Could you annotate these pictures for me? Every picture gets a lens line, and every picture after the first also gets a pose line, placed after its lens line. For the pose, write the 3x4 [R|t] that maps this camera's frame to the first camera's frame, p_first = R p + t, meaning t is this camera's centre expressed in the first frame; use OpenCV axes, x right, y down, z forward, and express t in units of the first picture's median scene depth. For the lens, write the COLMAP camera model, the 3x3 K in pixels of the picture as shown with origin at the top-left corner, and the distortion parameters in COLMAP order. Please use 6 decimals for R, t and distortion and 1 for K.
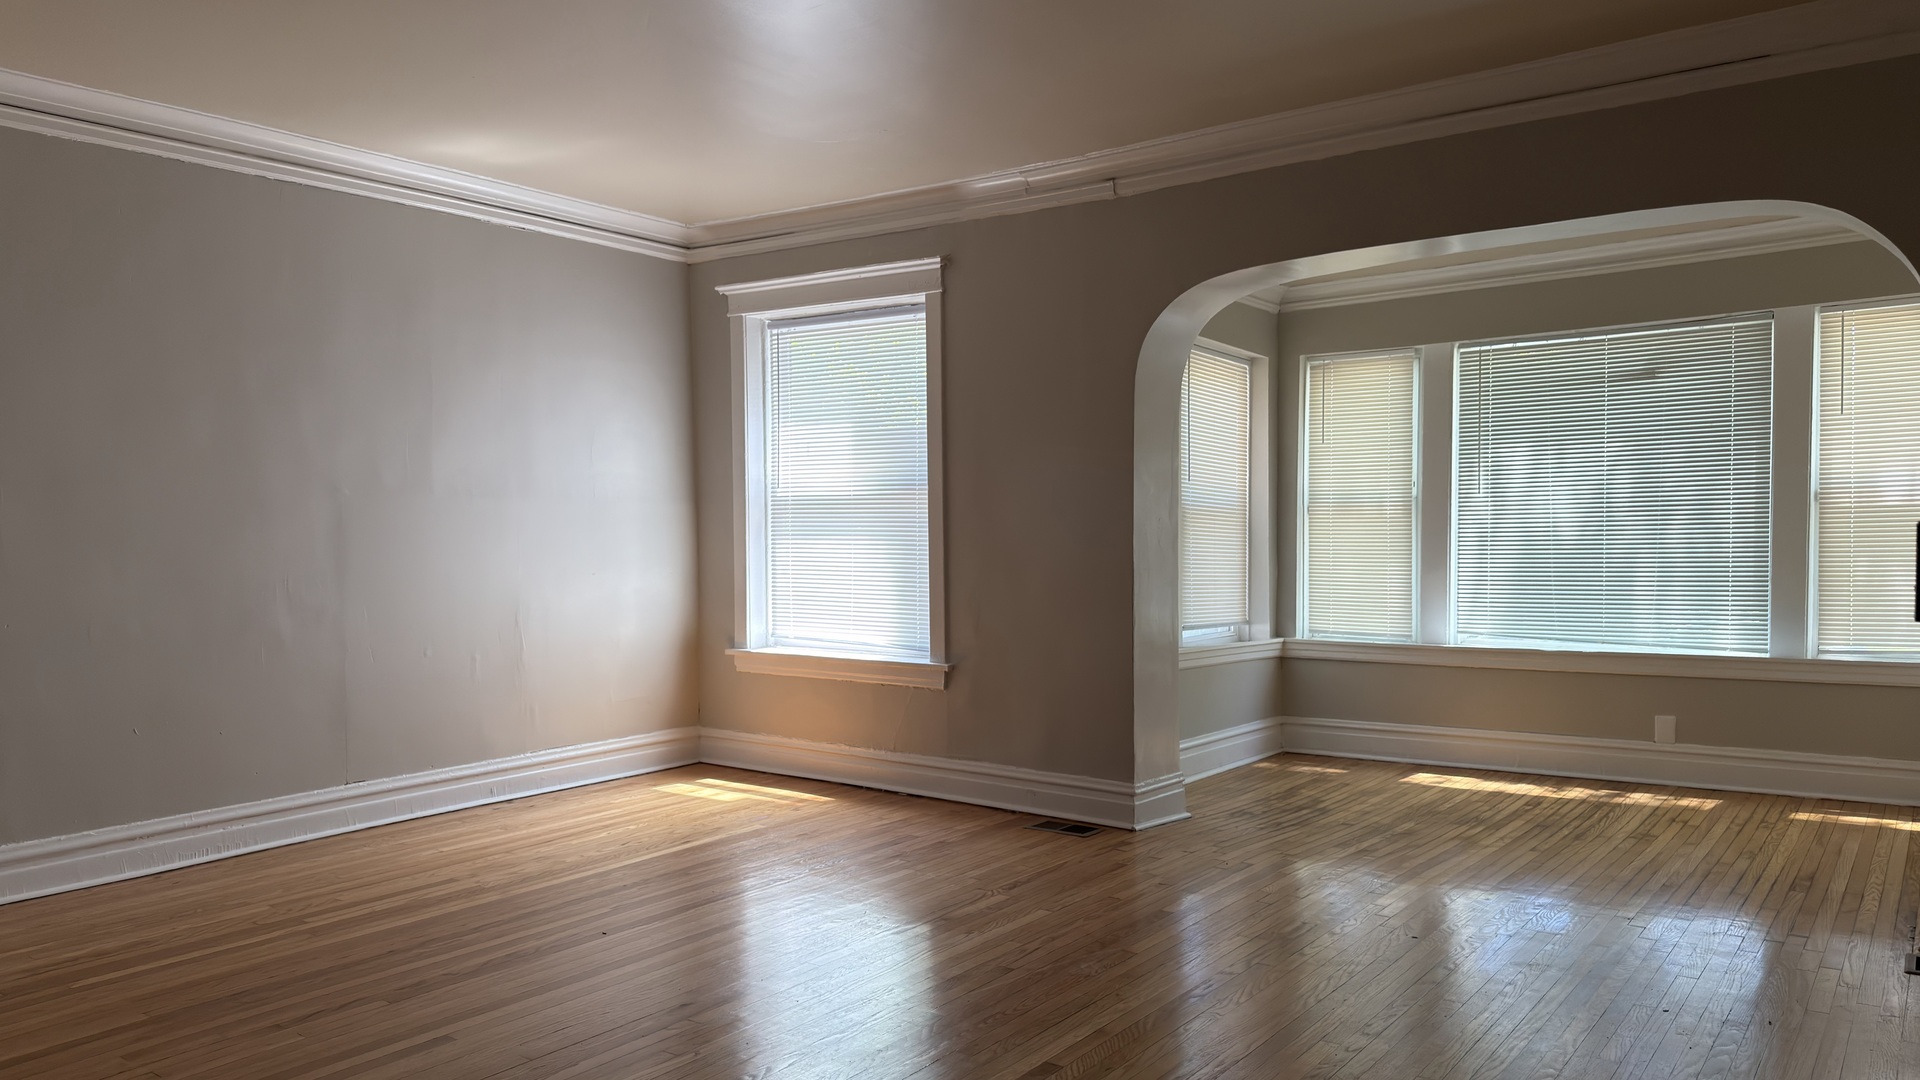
lens RADIAL K [[1356.2, 0, 957.5], [0, 1356.2, 547.4], [0, 0, 1]] dist [0.144065, -0.185861]
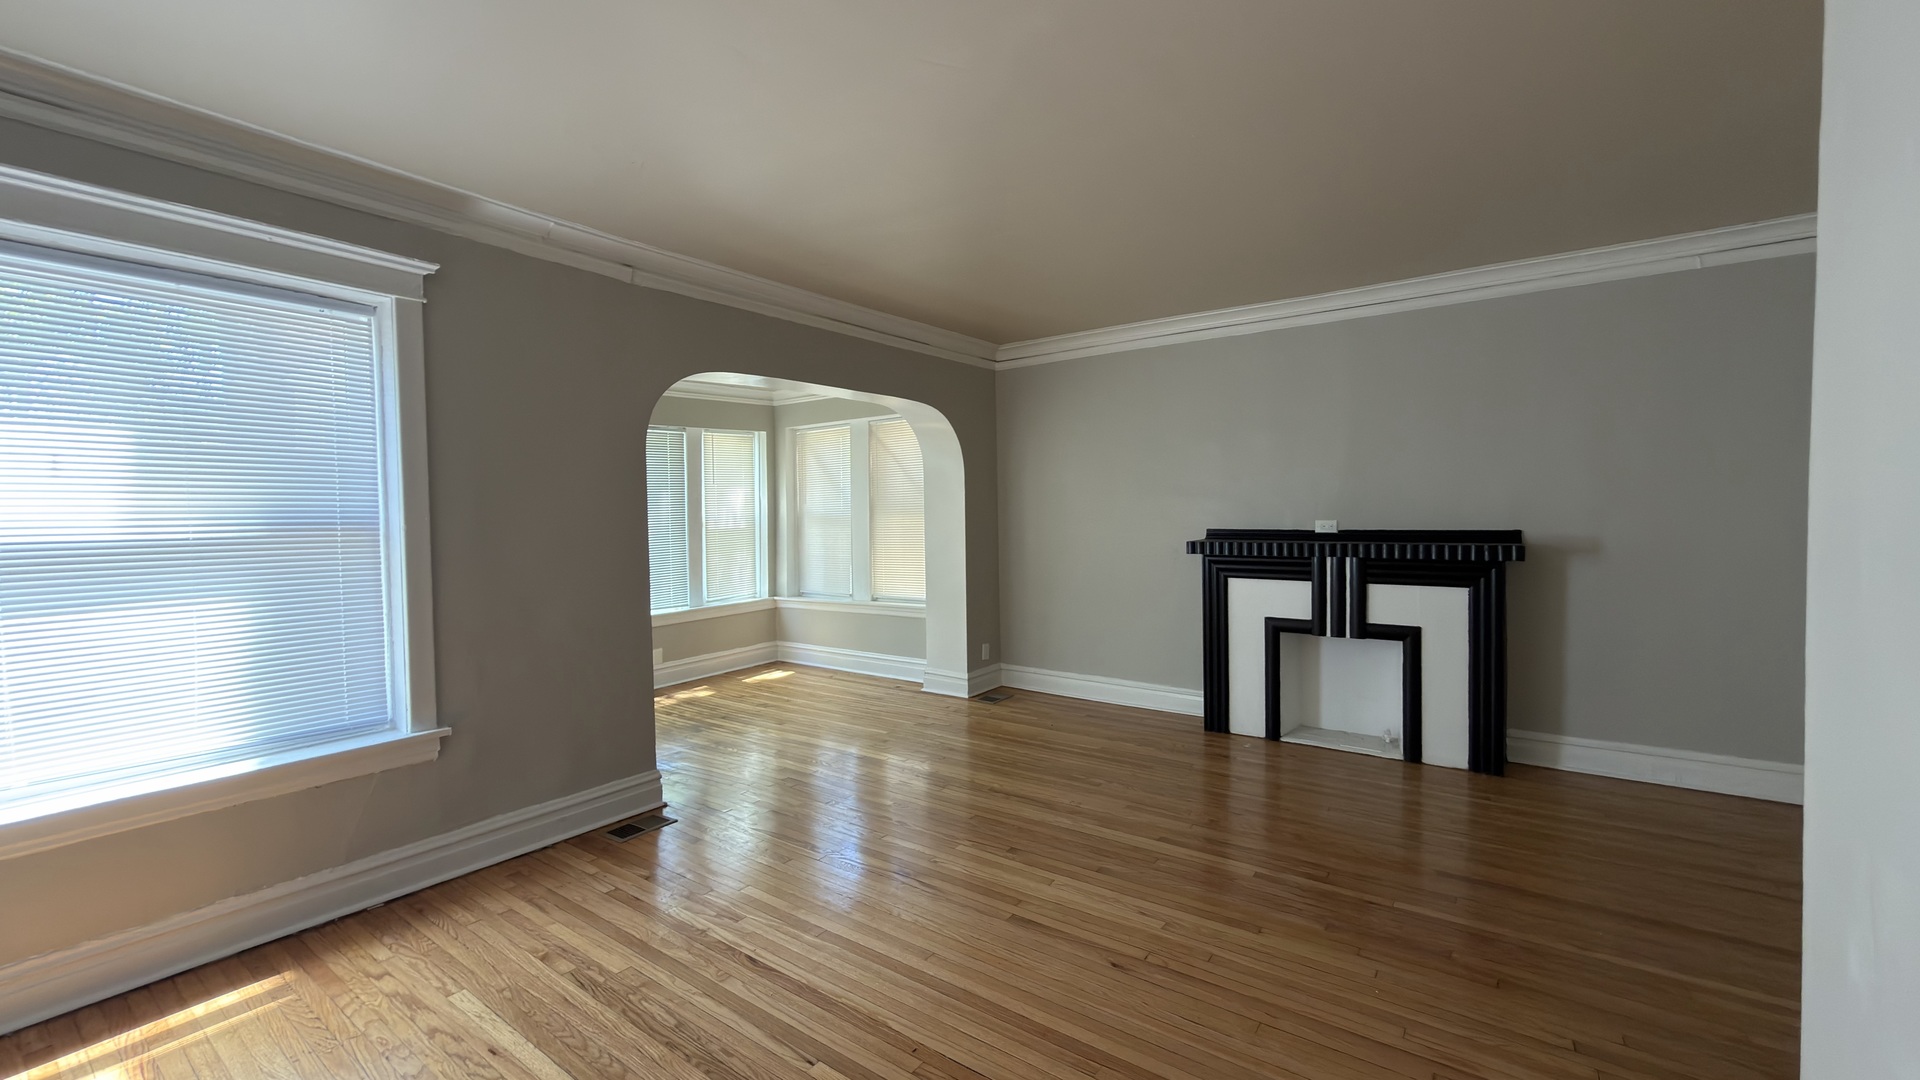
lens RADIAL K [[769.6, 0, 957.0], [0, 769.6, 531.6], [0, 0, 1]] dist [0.014236, -0.000114]
pose [[-0.003730, -0.023098, 0.999726, -0.487432], [0.027298, 0.999358, 0.023191, -0.042048], [-0.999620, 0.027377, -0.003097, 0.633933]]
